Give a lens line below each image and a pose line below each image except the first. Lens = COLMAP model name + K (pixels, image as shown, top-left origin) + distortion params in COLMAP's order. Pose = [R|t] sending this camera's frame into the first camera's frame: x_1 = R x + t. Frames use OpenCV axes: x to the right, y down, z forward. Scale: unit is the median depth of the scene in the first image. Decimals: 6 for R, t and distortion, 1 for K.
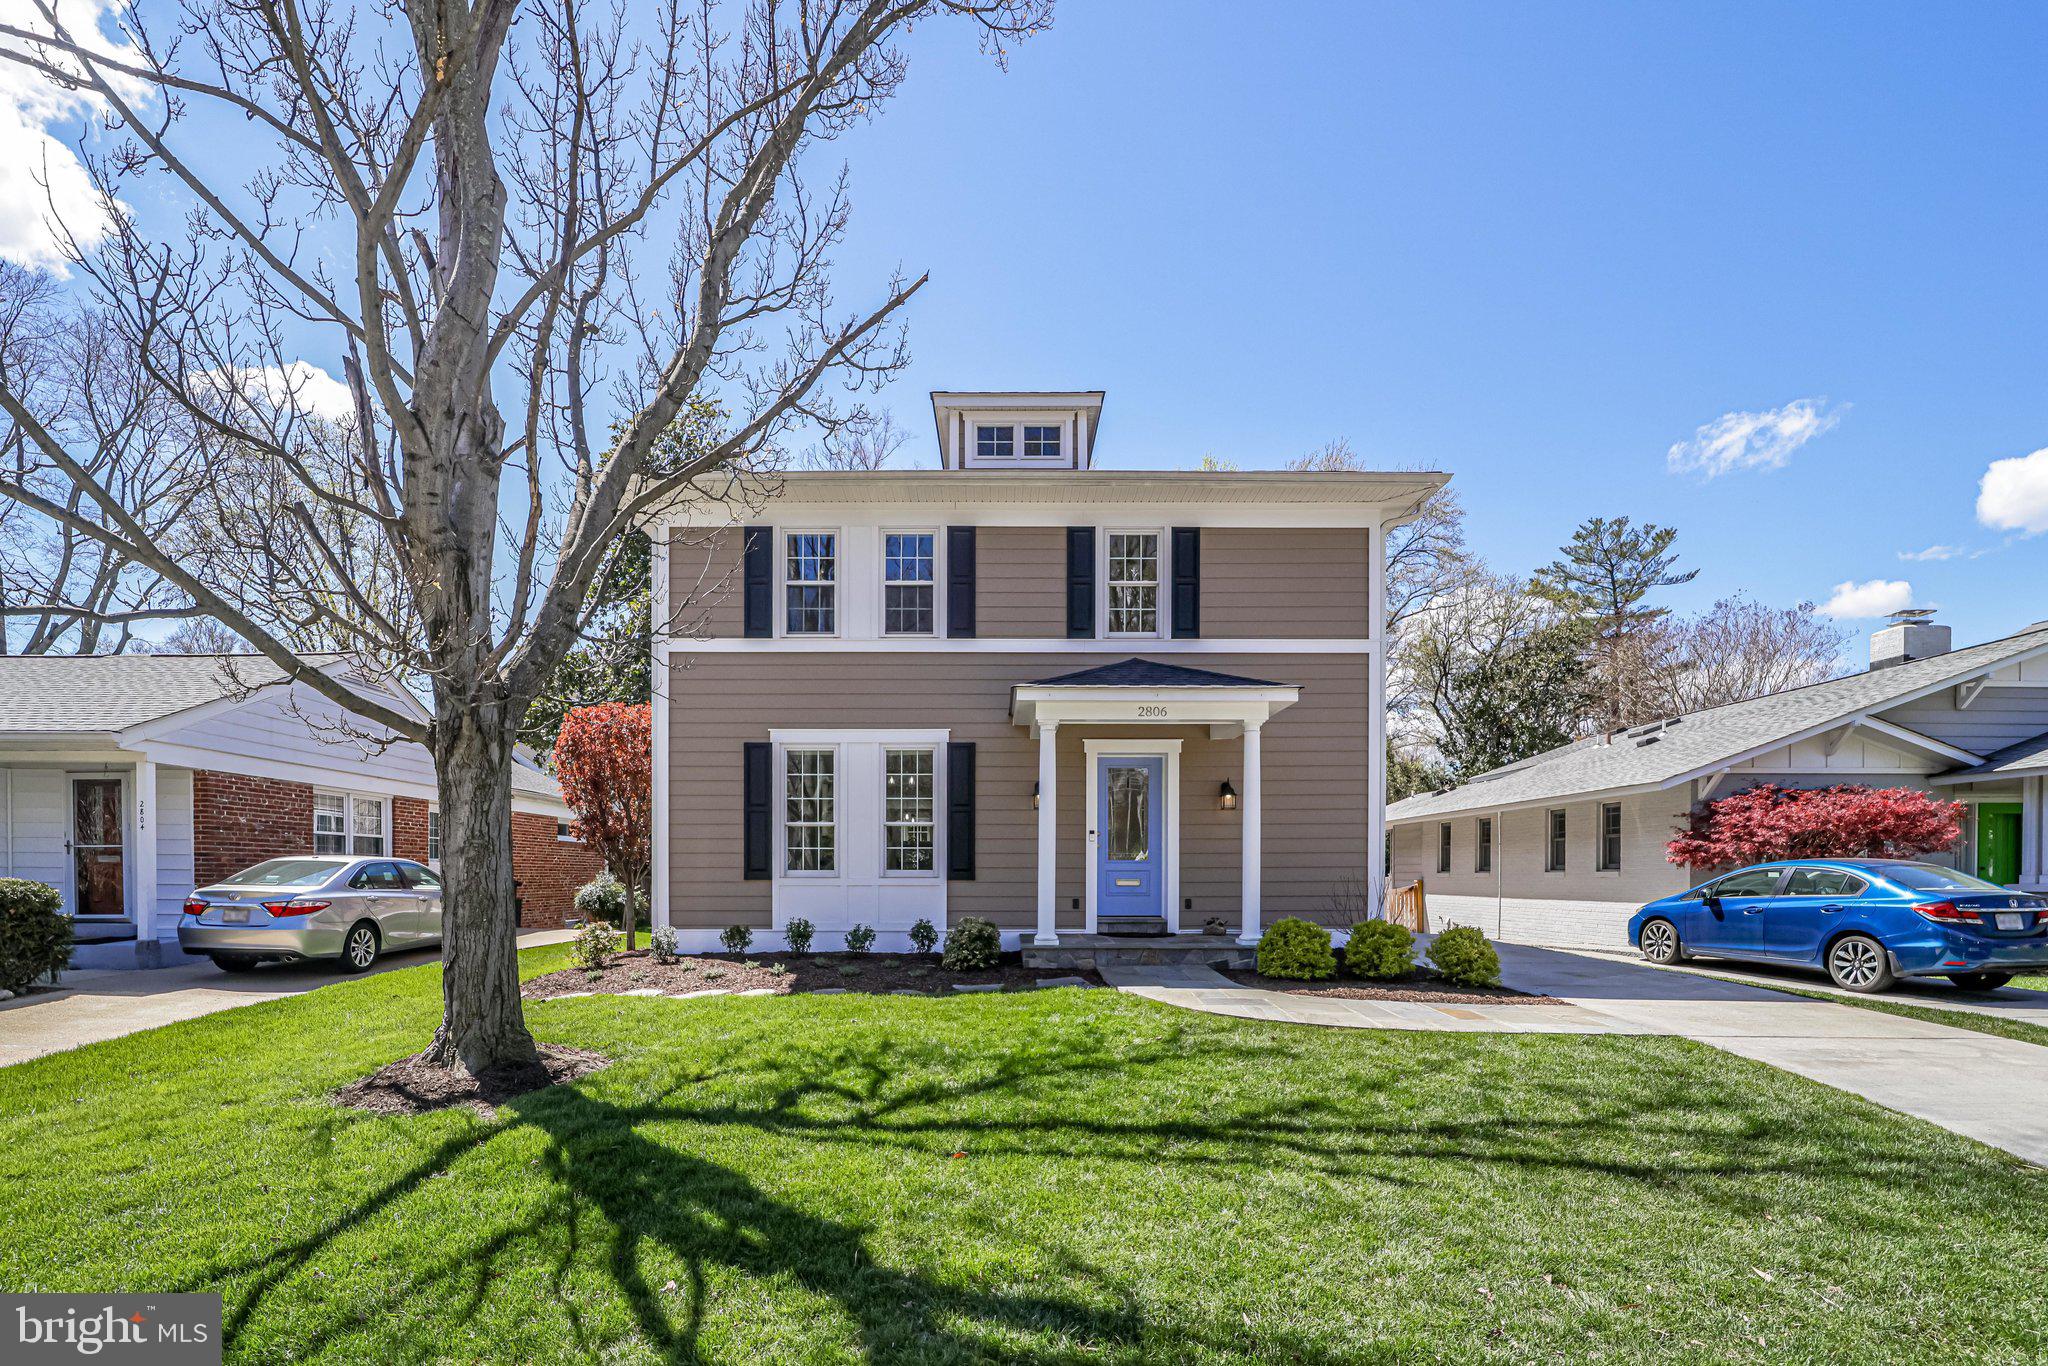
lens RADIAL K [[886.4, 0, 1051.4], [0, 886.4, 576.0], [0, 0, 1]] dist [-0.010742, -0.000331]
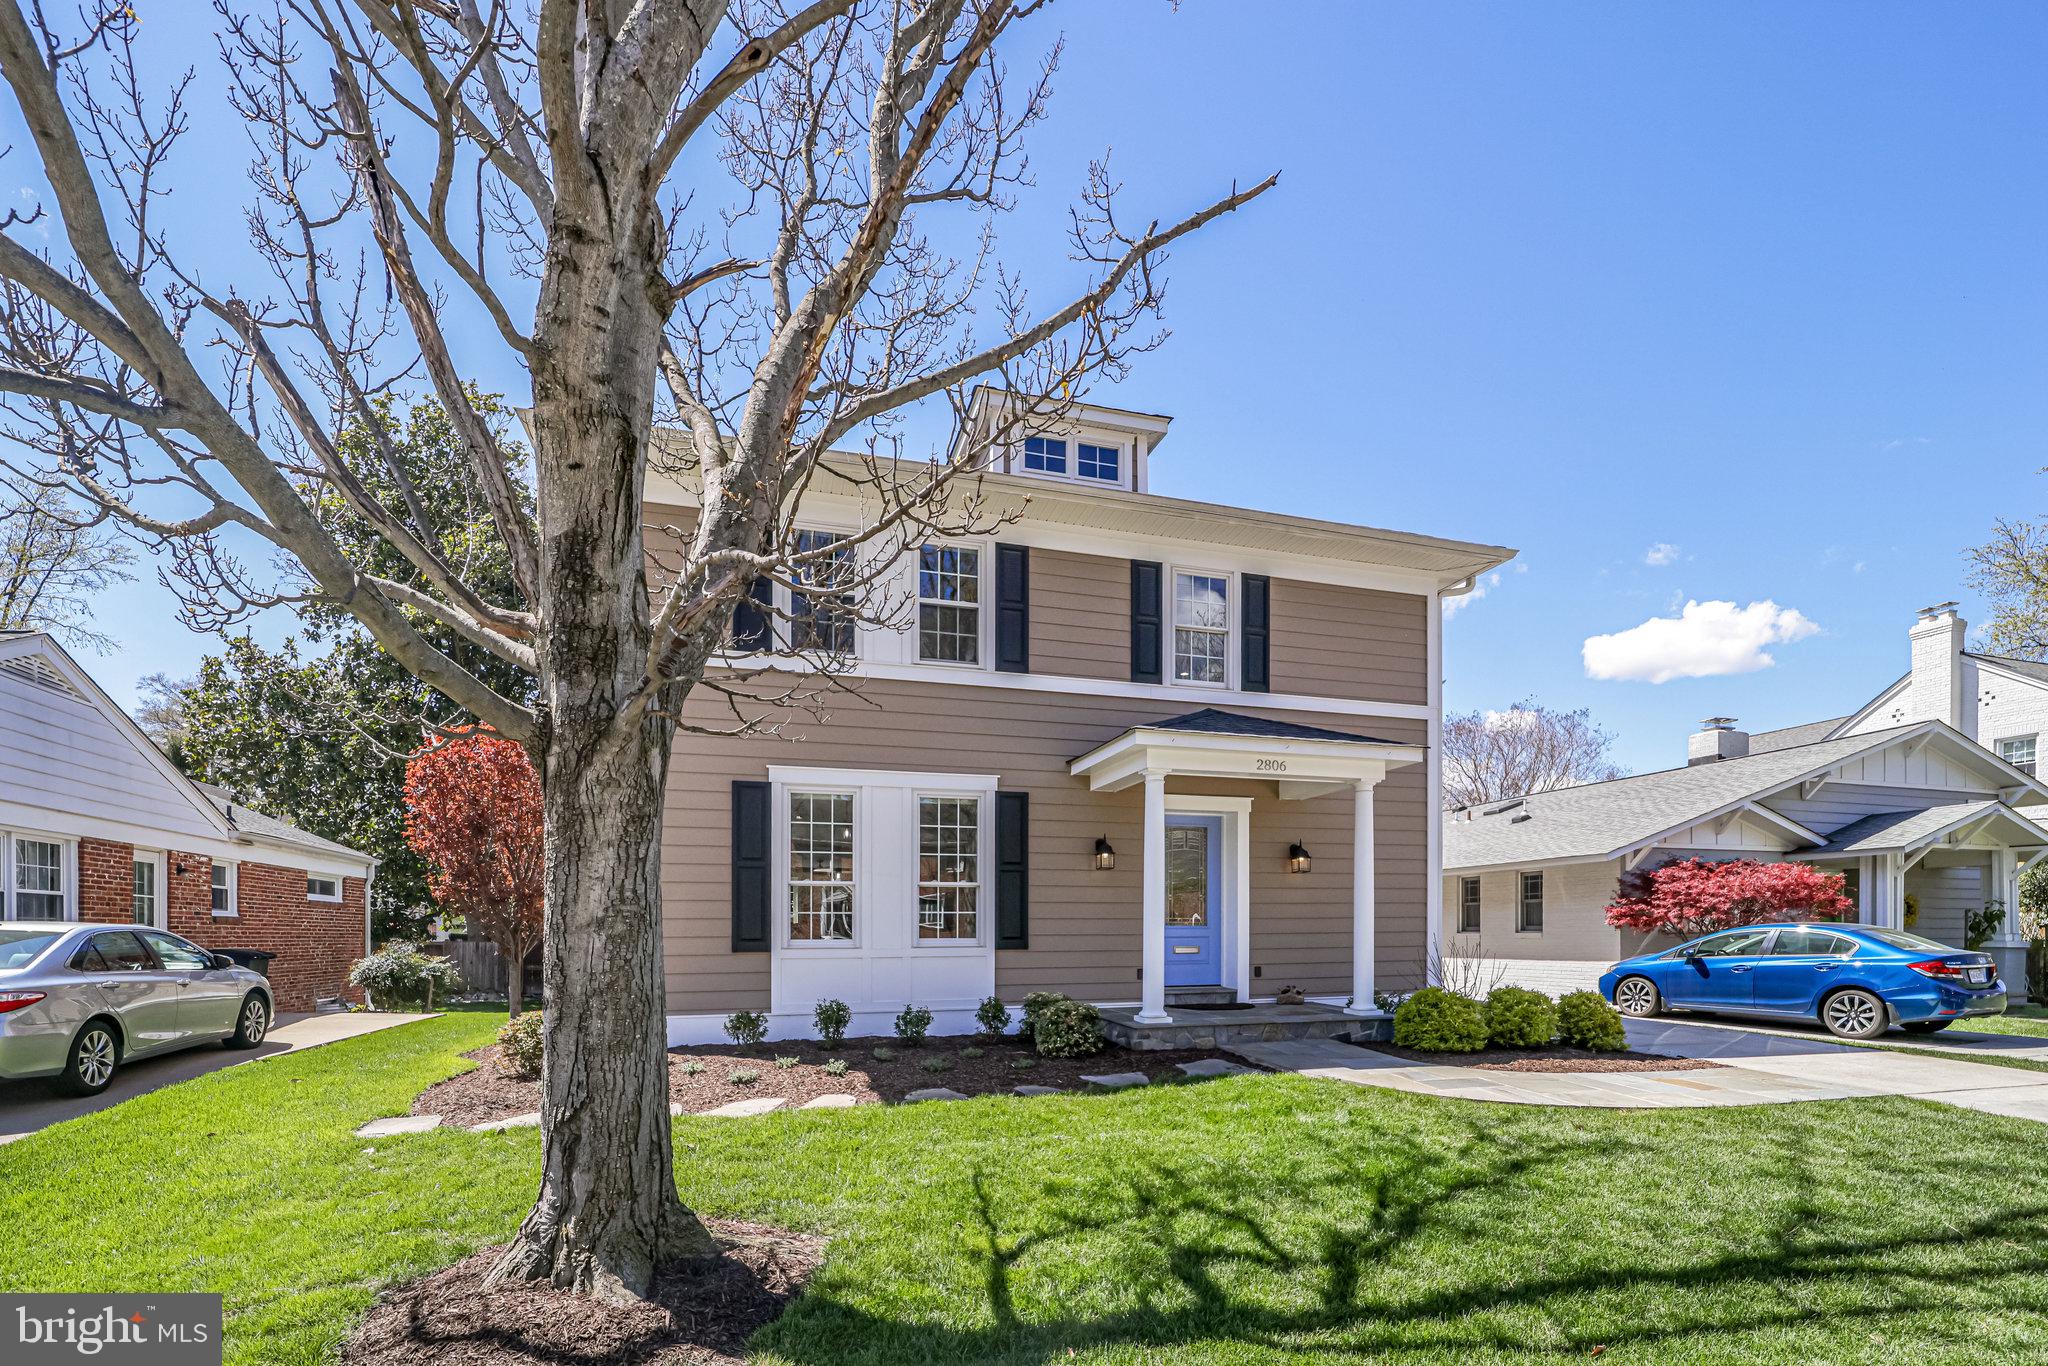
lens RADIAL K [[830.5, 0, 1026.8], [0, 830.5, 686.0], [0, 0, 1]] dist [-0.010876, -0.000938]
pose [[0.955992, 0.077493, 0.282973, -0.336595], [-0.087525, 0.995898, 0.022965, 0.067653], [-0.280033, -0.046722, 0.958853, 0.232137]]
